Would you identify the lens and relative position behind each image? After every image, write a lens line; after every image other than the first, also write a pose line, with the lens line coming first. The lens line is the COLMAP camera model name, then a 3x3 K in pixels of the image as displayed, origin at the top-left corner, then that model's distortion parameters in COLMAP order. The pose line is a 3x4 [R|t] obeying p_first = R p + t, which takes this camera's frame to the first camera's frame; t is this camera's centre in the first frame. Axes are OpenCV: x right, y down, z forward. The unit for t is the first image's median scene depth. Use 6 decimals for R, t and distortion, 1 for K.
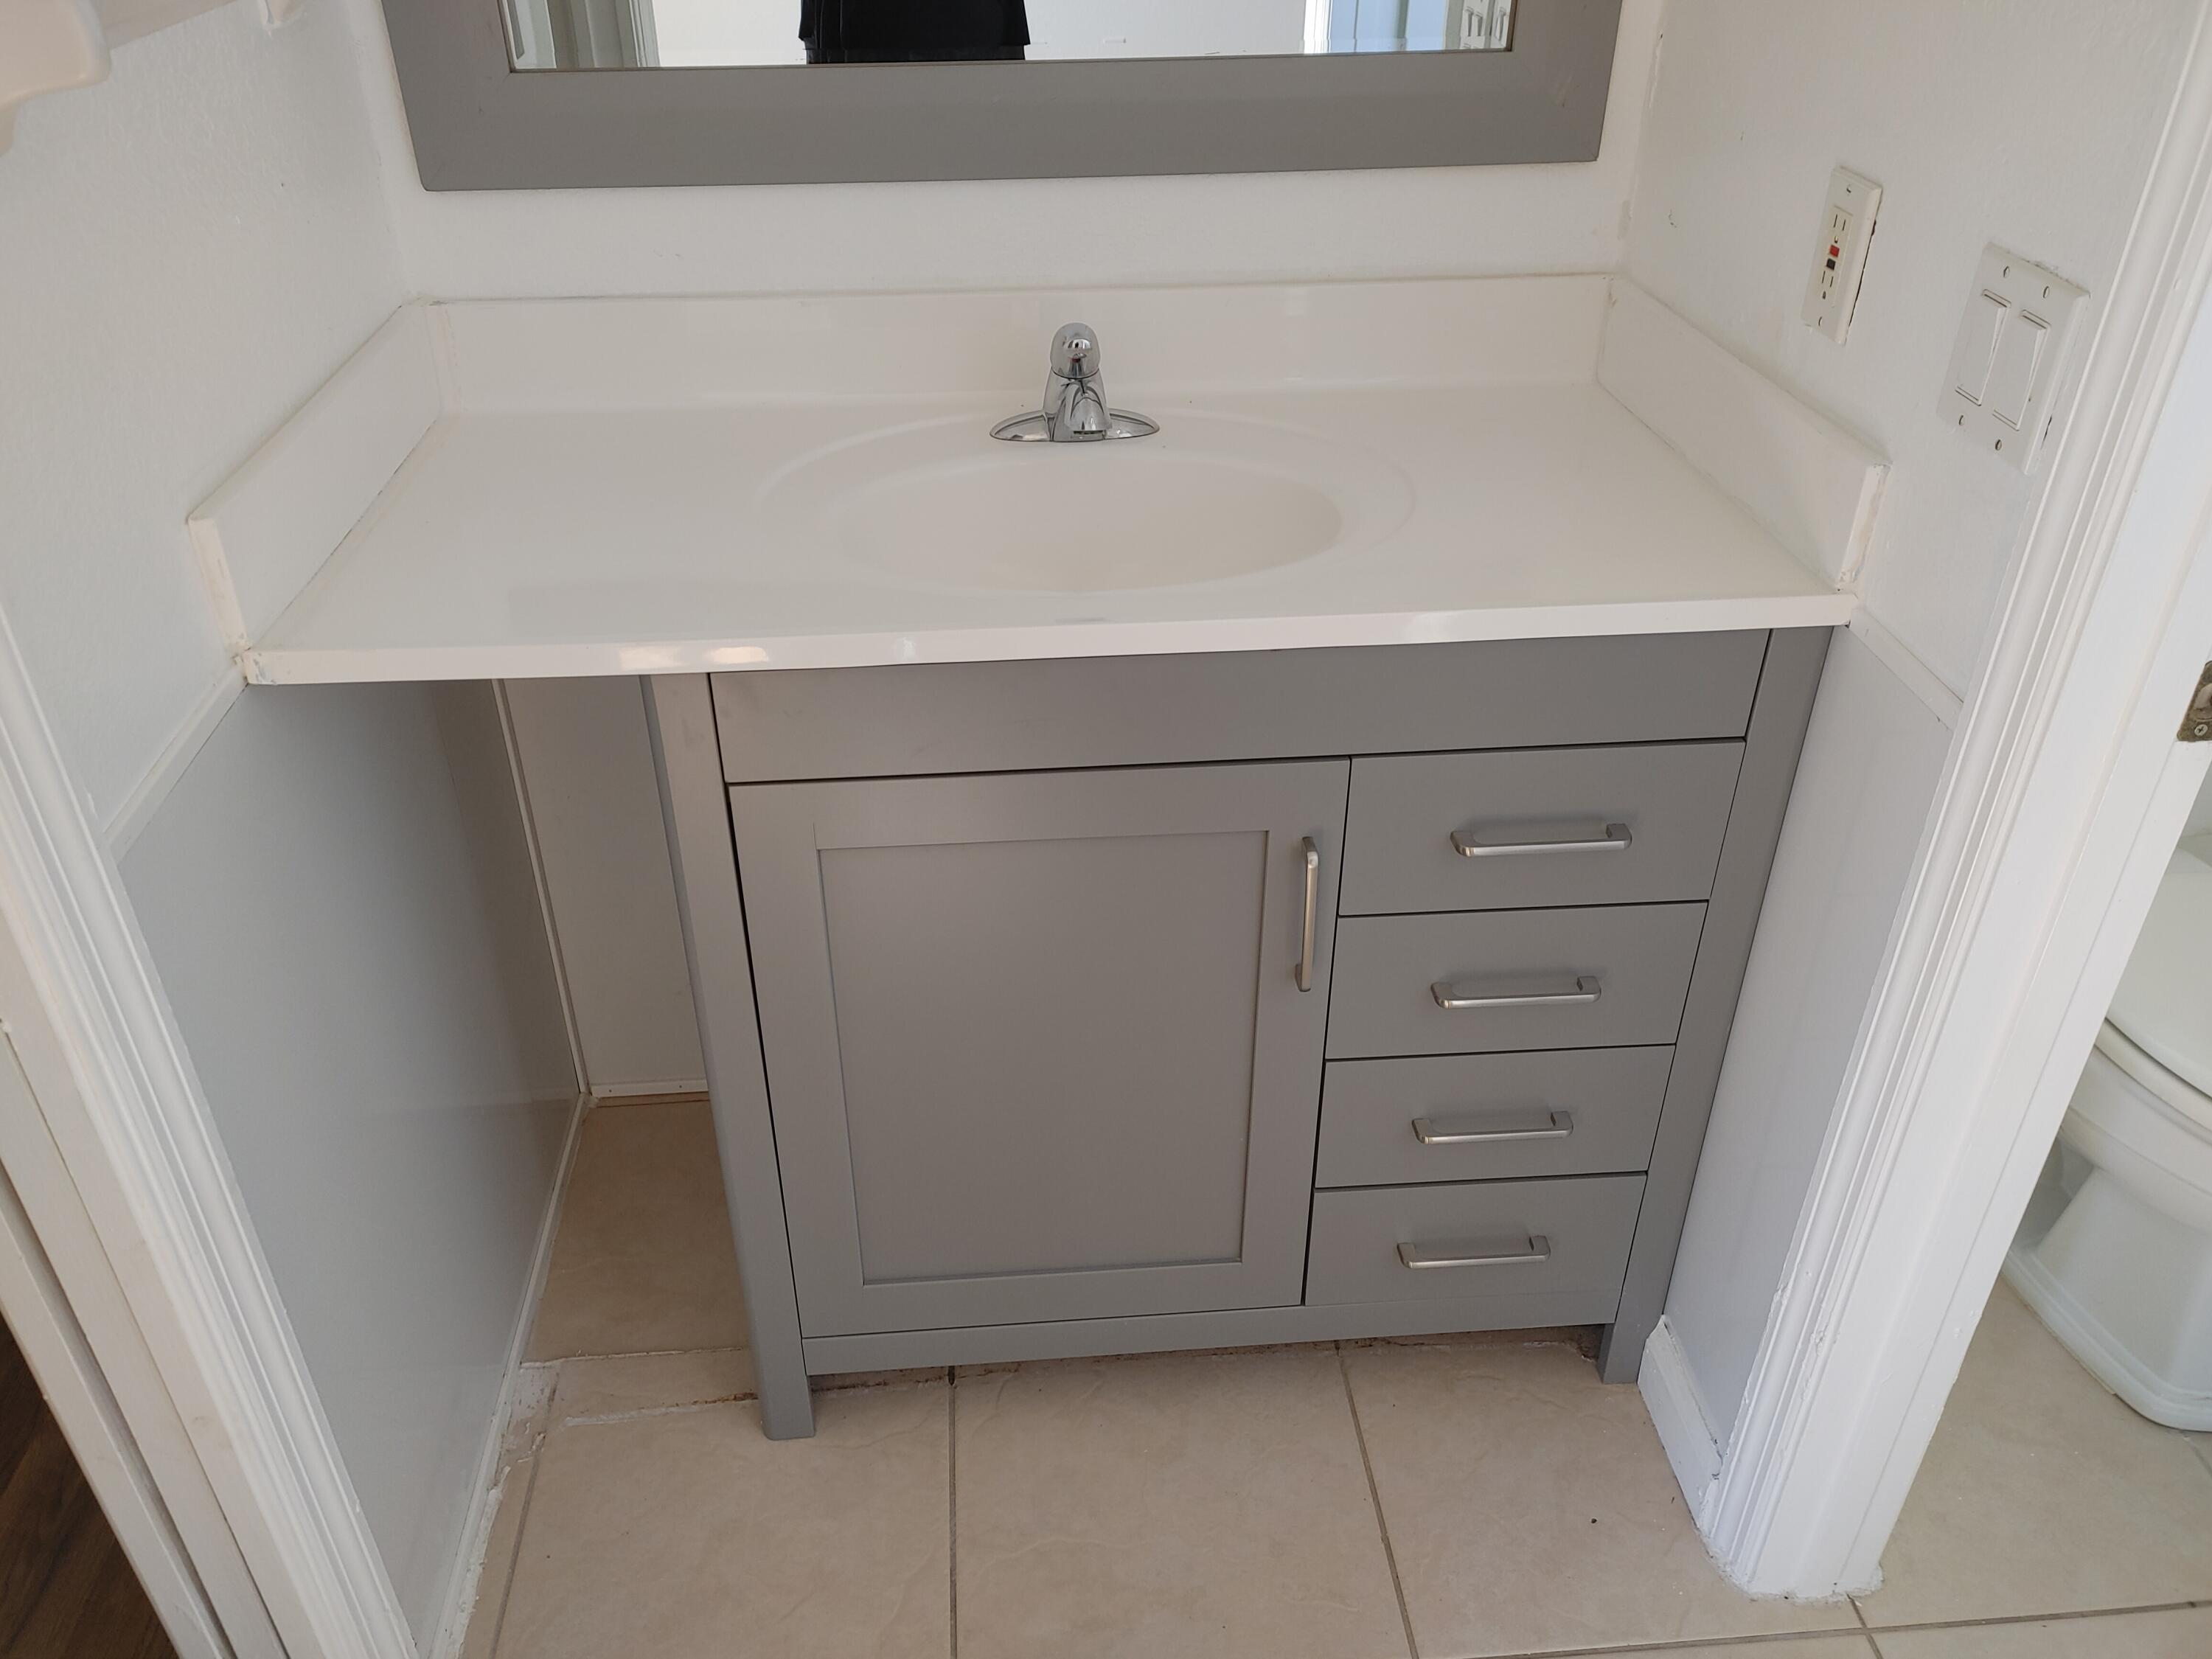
lens RADIAL K [[1690.8, 0, 1093.5], [0, 1690.8, 839.0], [0, 0, 1]] dist [0.016143, -0.003425]
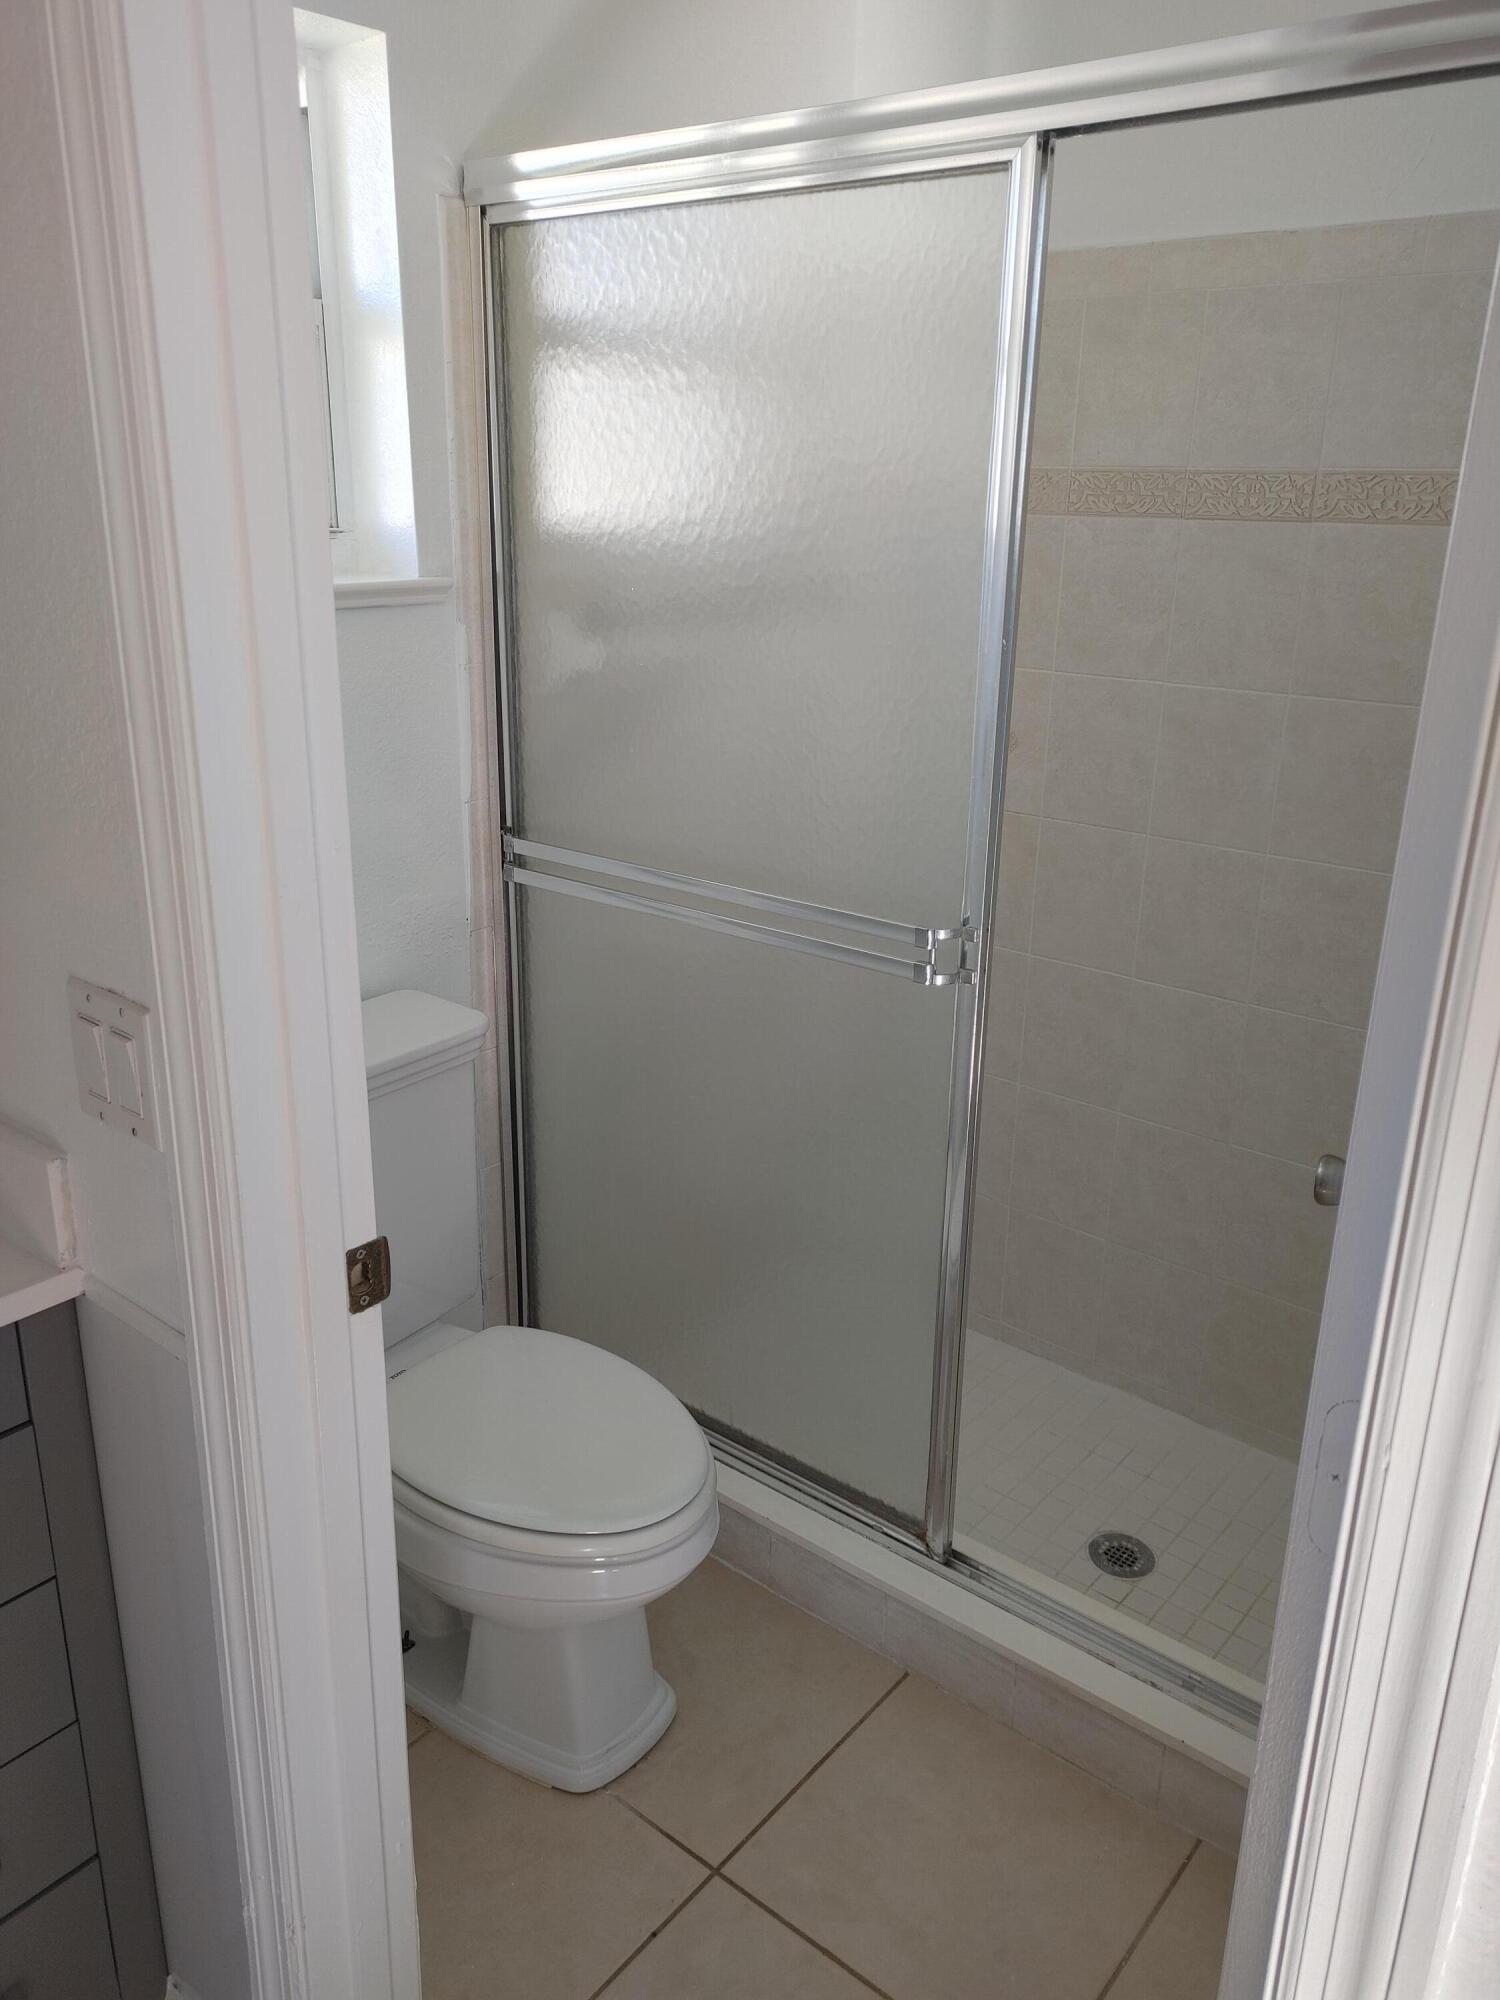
lens RADIAL K [[1528.7, 0, 748.0], [0, 1528.7, 998.0], [0, 0, 1]] dist [0.016143, -0.003425]
pose [[0.684854, -0.210725, 0.697546, 0.086515], [0.376833, 0.921749, -0.091521, -0.051197], [-0.623676, 0.325537, 0.710671, -0.049550]]
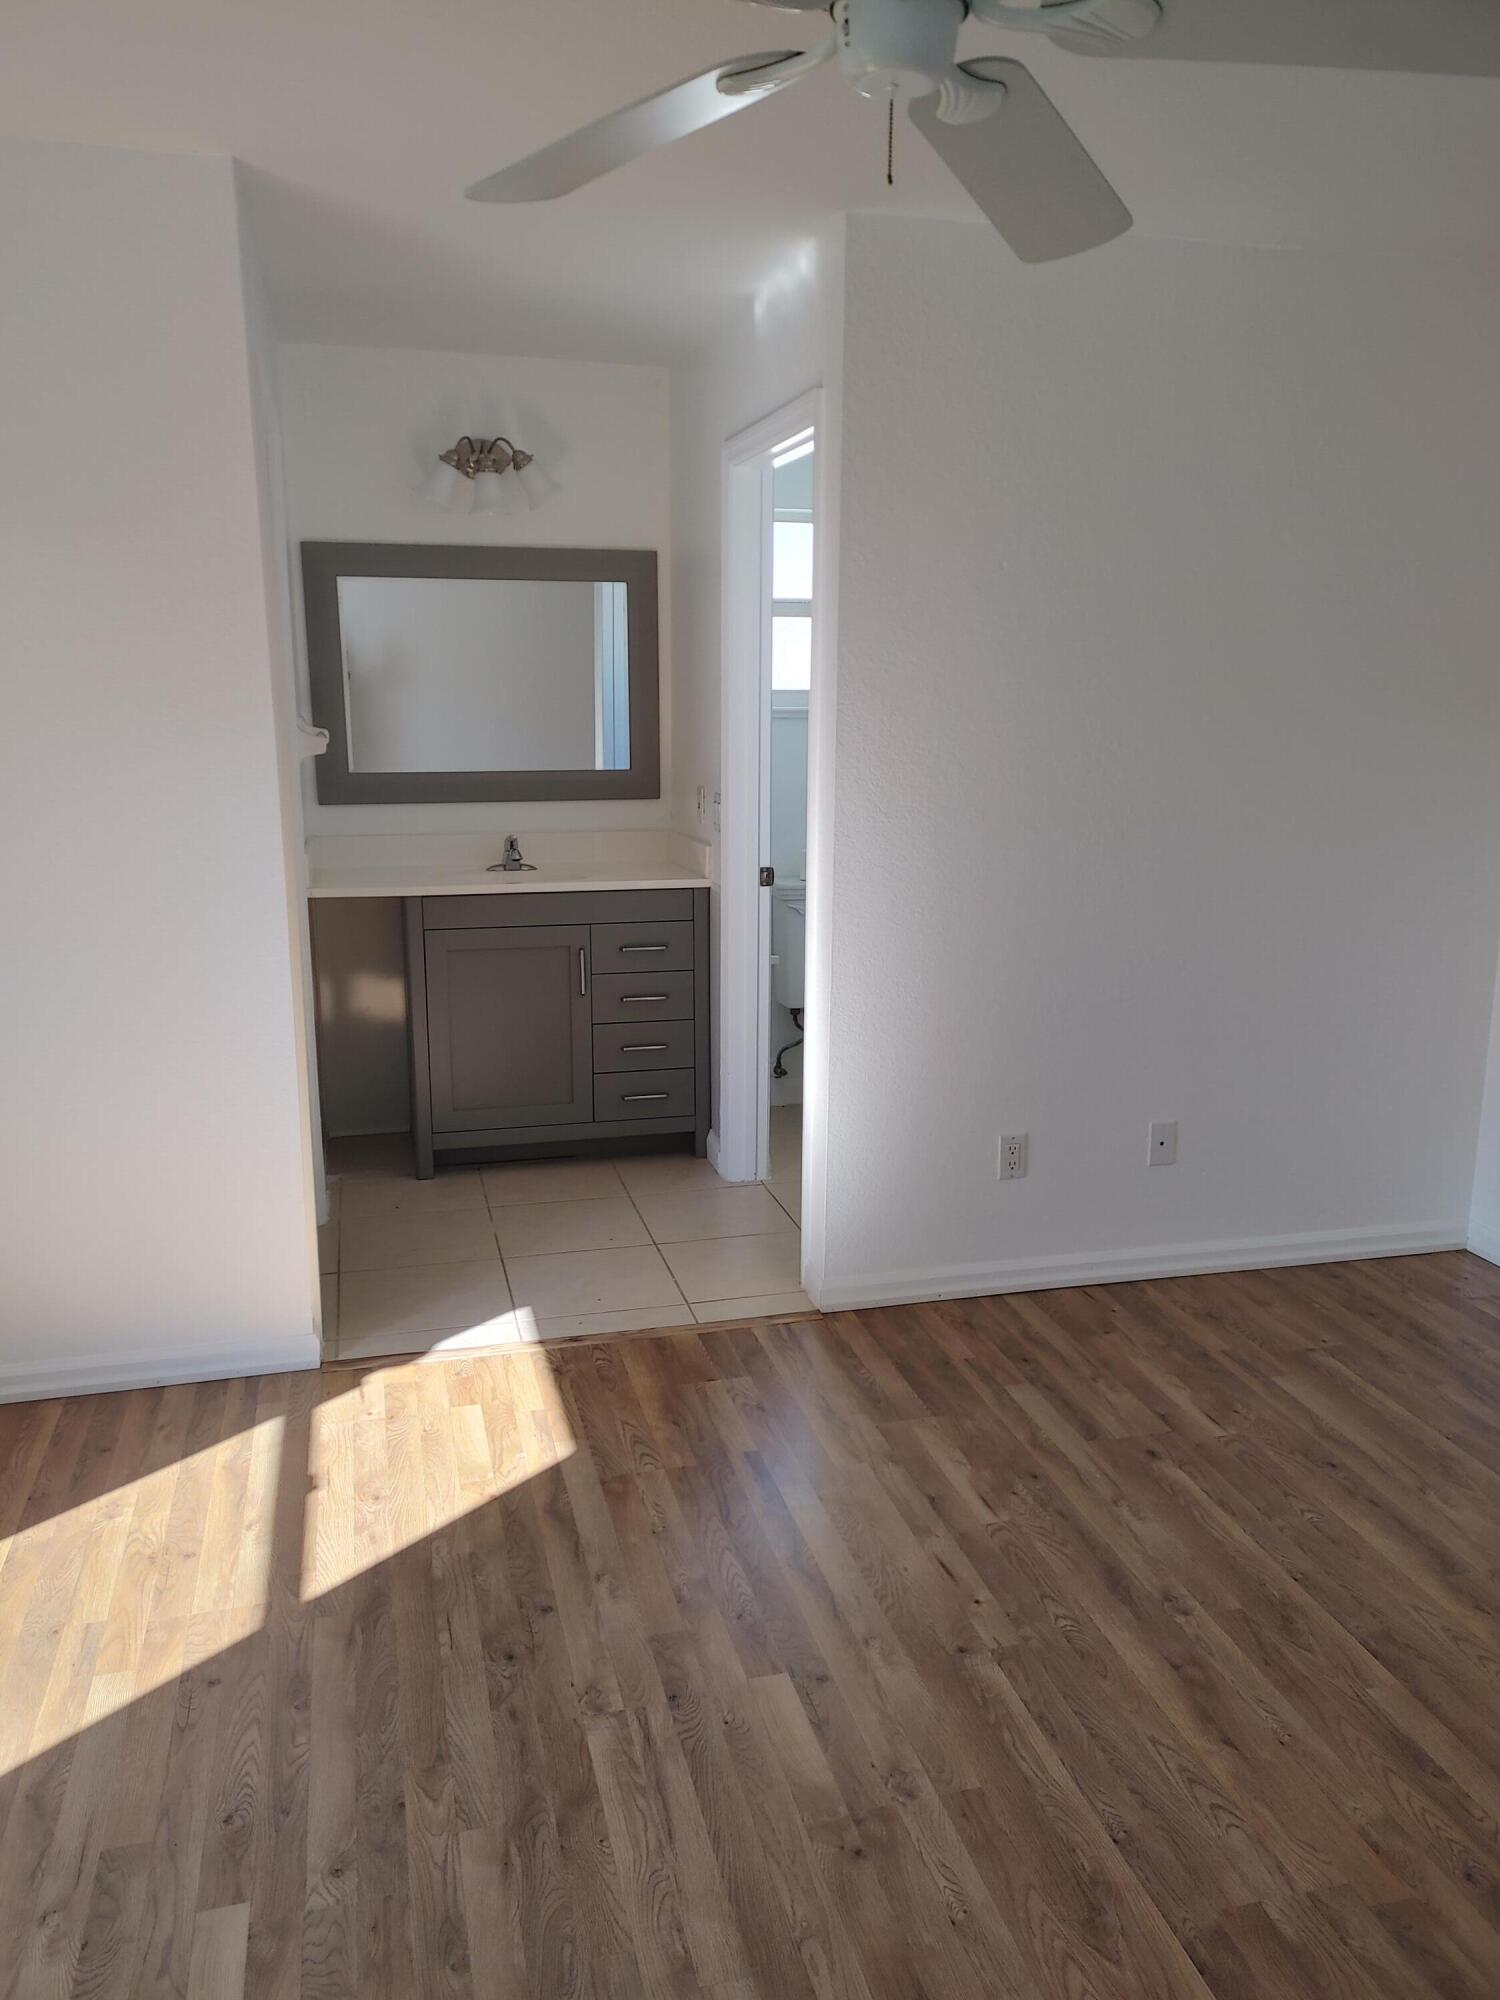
lens RADIAL K [[1528.7, 0, 757.0], [0, 1528.7, 1000.0], [0, 0, 1]] dist [0.016143, -0.003425]
pose [[0.984559, -0.030742, 0.172333, -0.082052], [0.091030, 0.930796, -0.354024, 1.476797], [-0.149524, 0.364245, 0.919221, -2.341397]]
